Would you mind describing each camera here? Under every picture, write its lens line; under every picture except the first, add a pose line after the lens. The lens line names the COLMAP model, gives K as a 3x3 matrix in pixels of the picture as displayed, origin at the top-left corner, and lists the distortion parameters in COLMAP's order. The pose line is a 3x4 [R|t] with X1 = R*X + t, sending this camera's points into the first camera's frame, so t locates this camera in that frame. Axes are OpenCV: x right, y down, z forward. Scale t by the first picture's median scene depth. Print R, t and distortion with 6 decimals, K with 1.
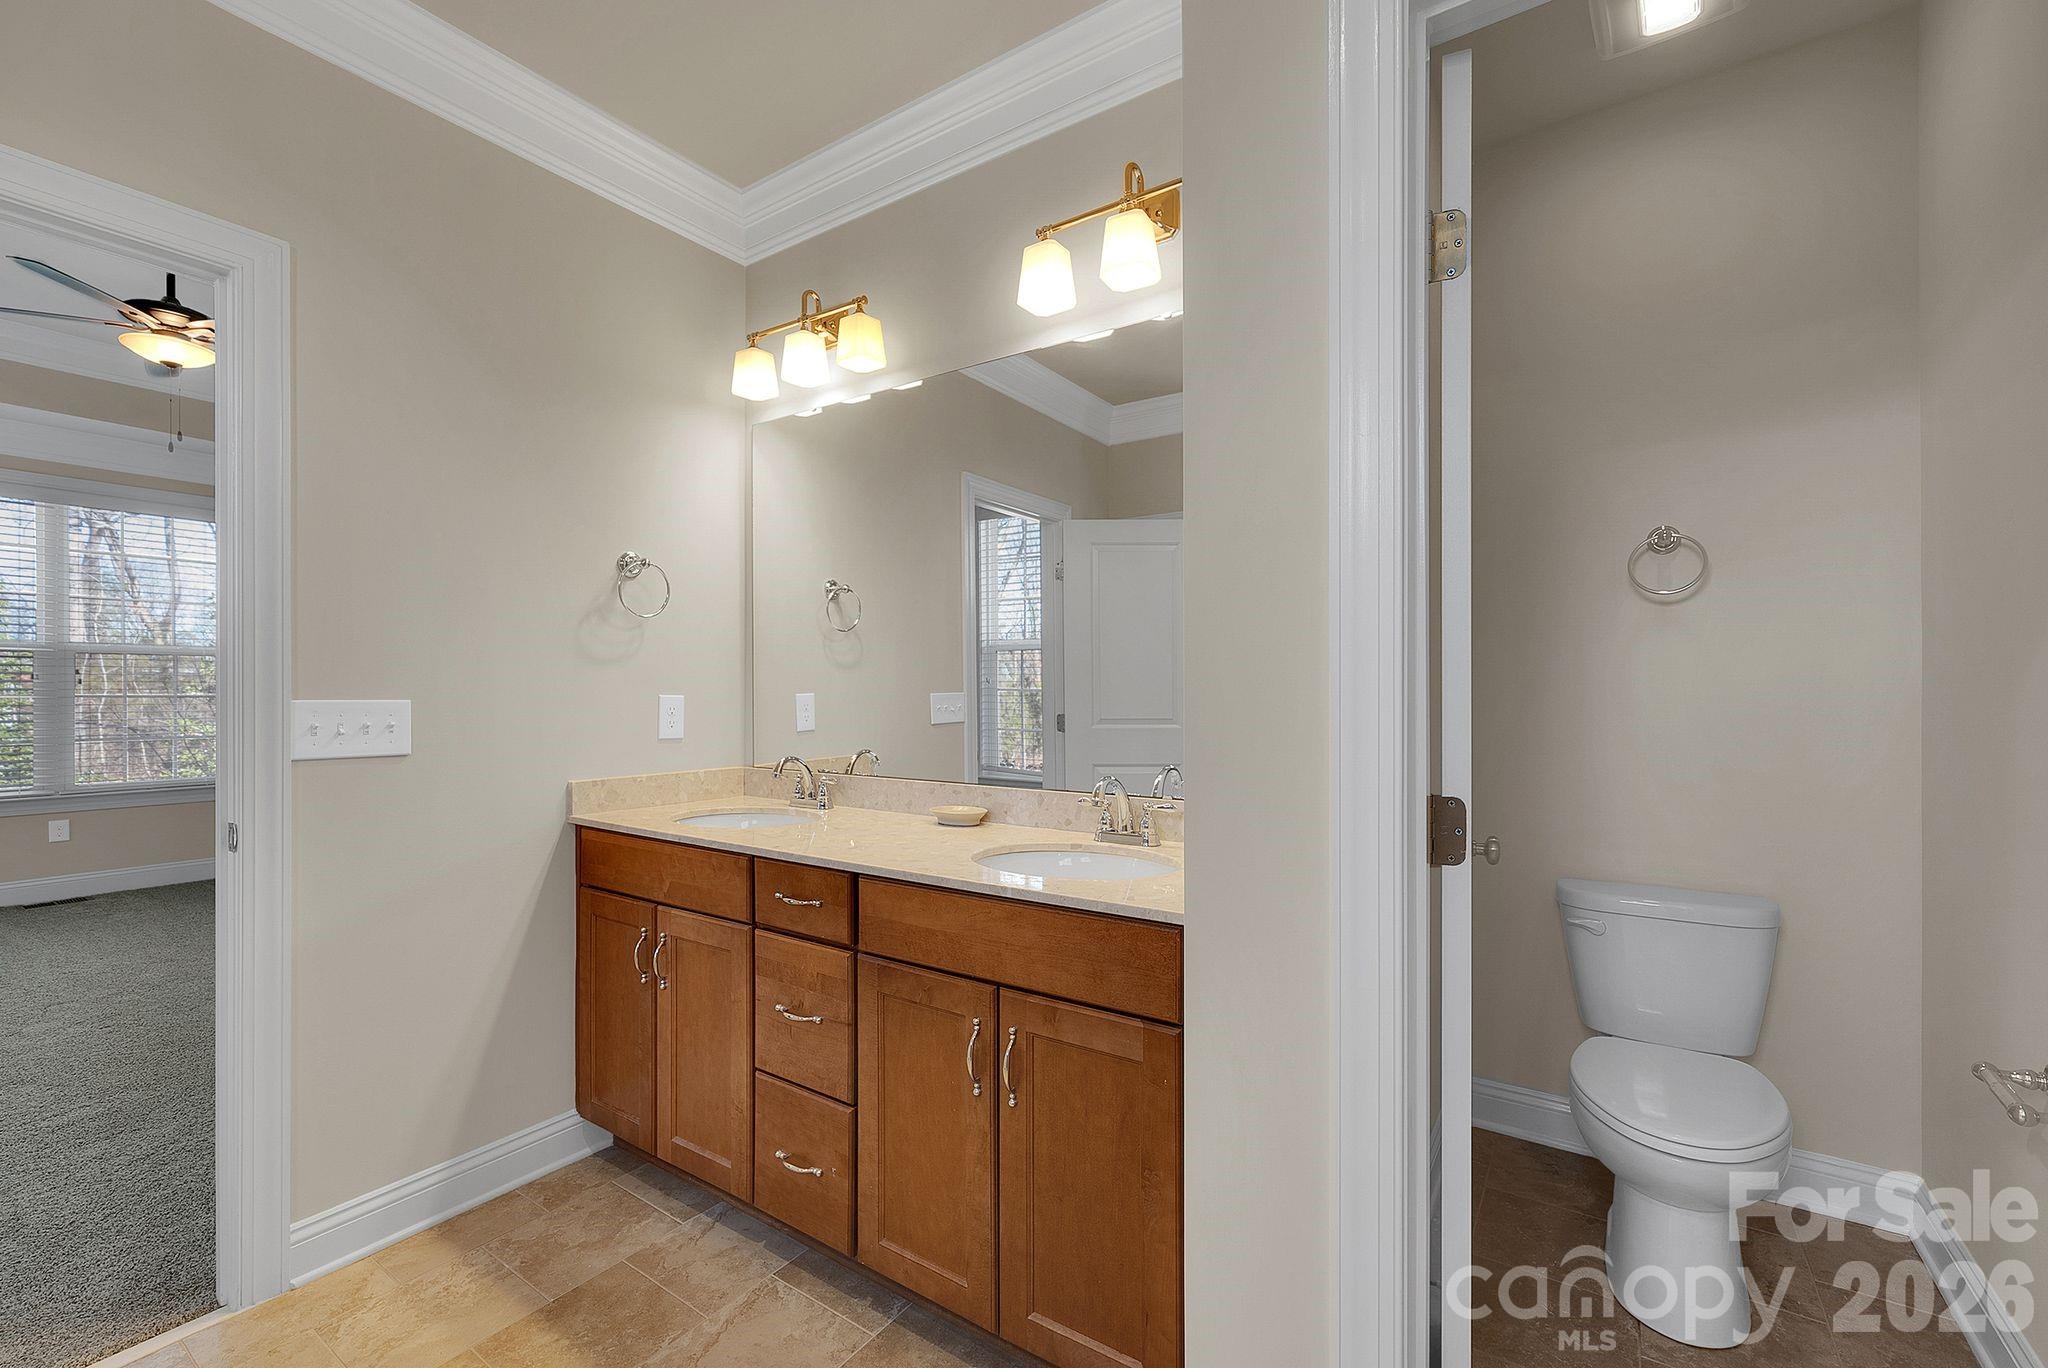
lens RADIAL K [[886.6, 0, 1037.1], [0, 886.6, 697.9], [0, 0, 1]] dist [-0.003604, 0.000369]
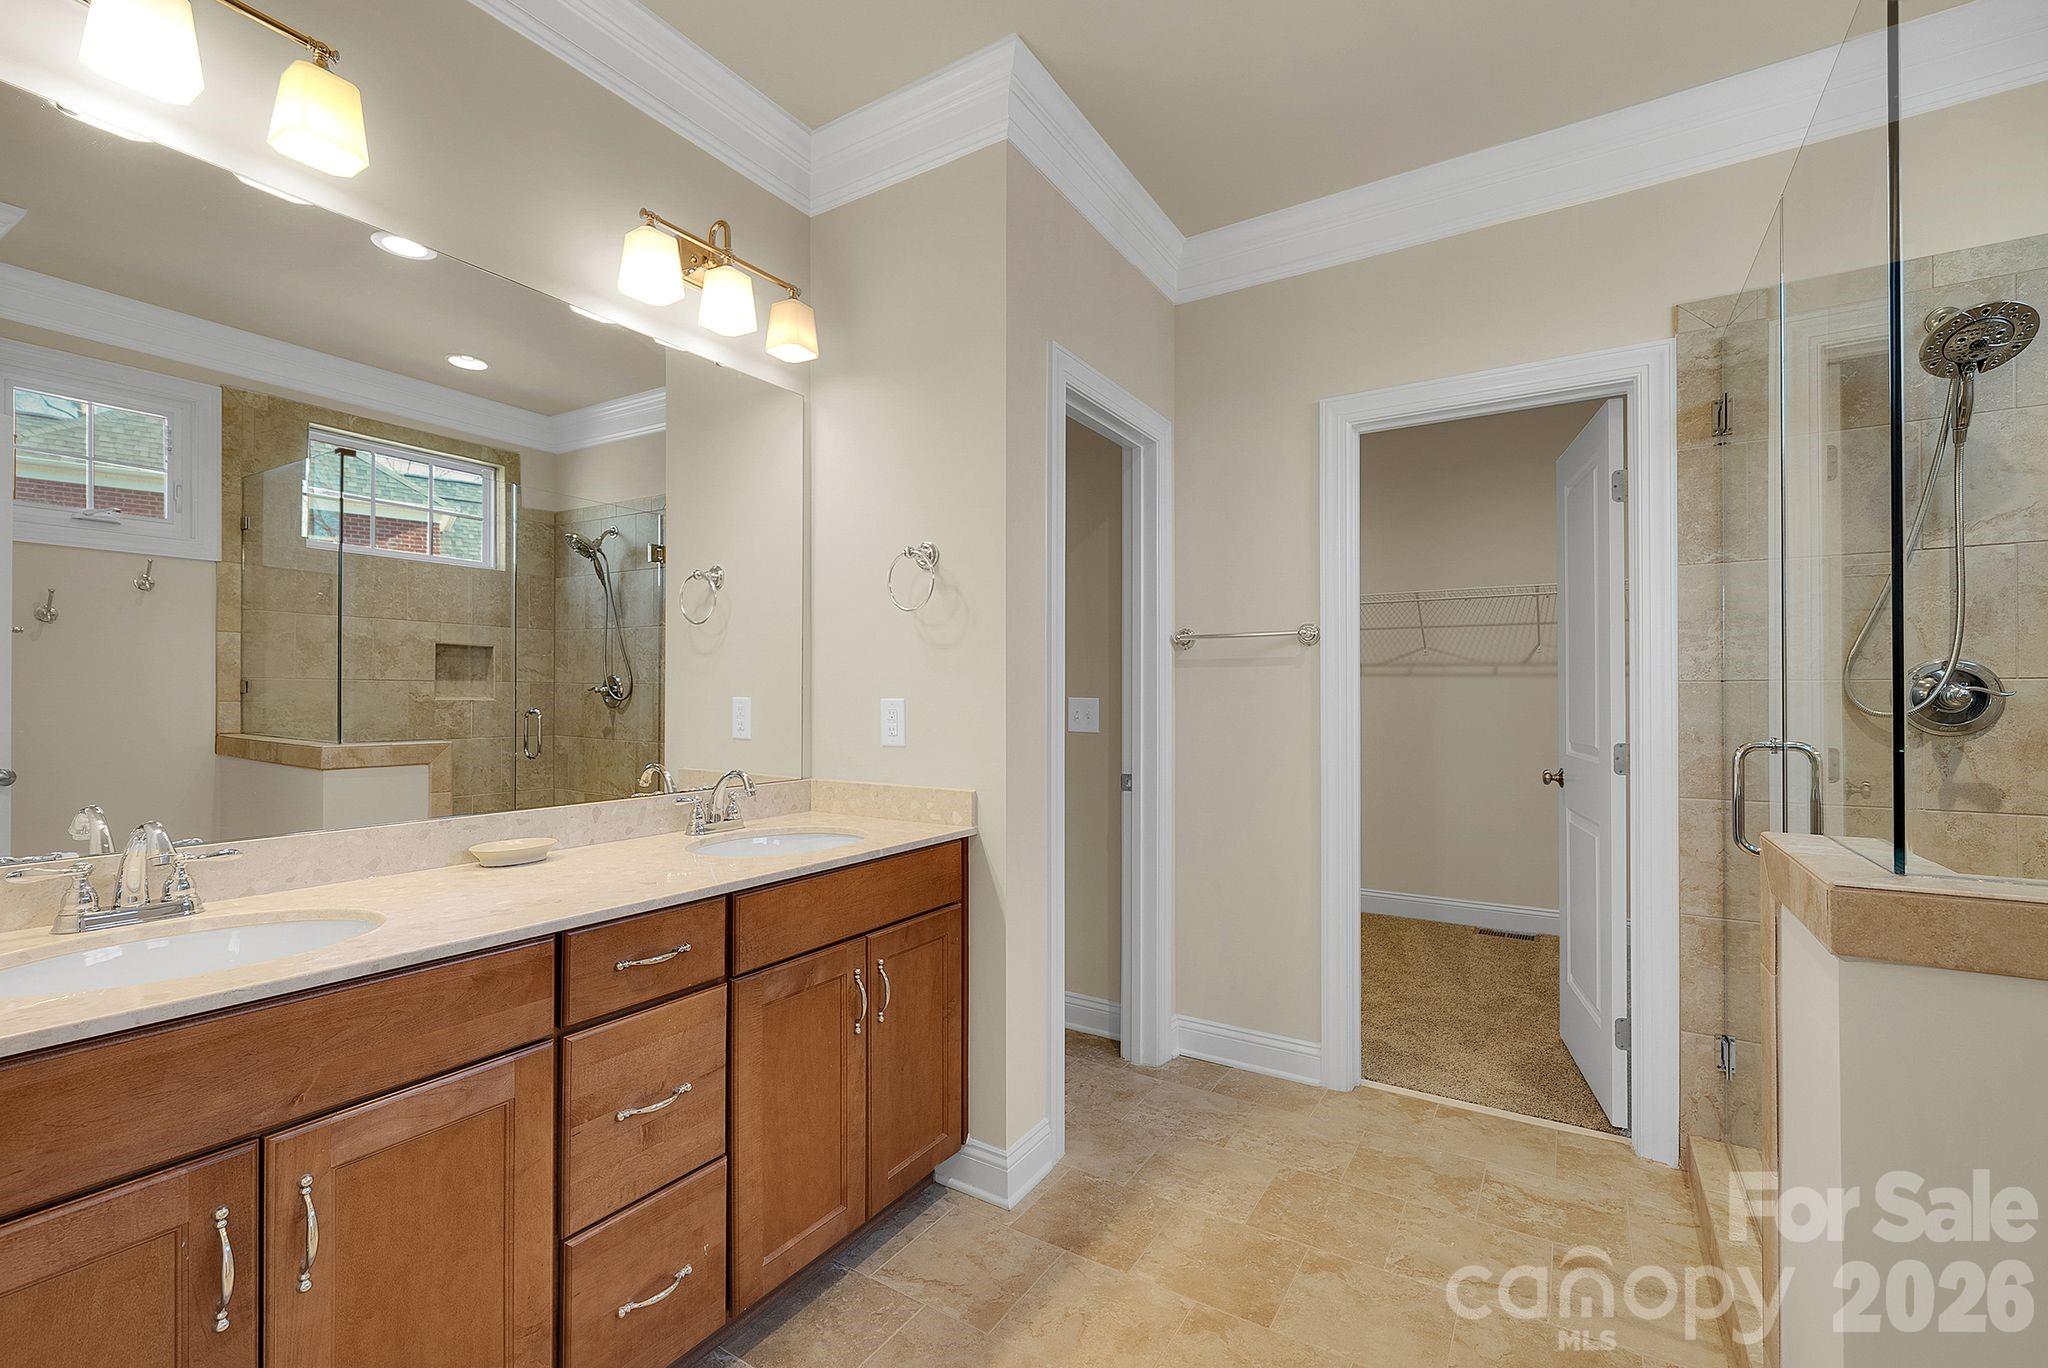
lens RADIAL K [[886.6, 0, 1027.0], [0, 886.6, 687.2], [0, 0, 1]] dist [-0.003604, 0.000369]
pose [[-0.065106, 0.008565, 0.997842, -1.087421], [-0.002008, 0.999960, -0.008714, -0.007298], [-0.997876, -0.002571, -0.065086, 0.723865]]
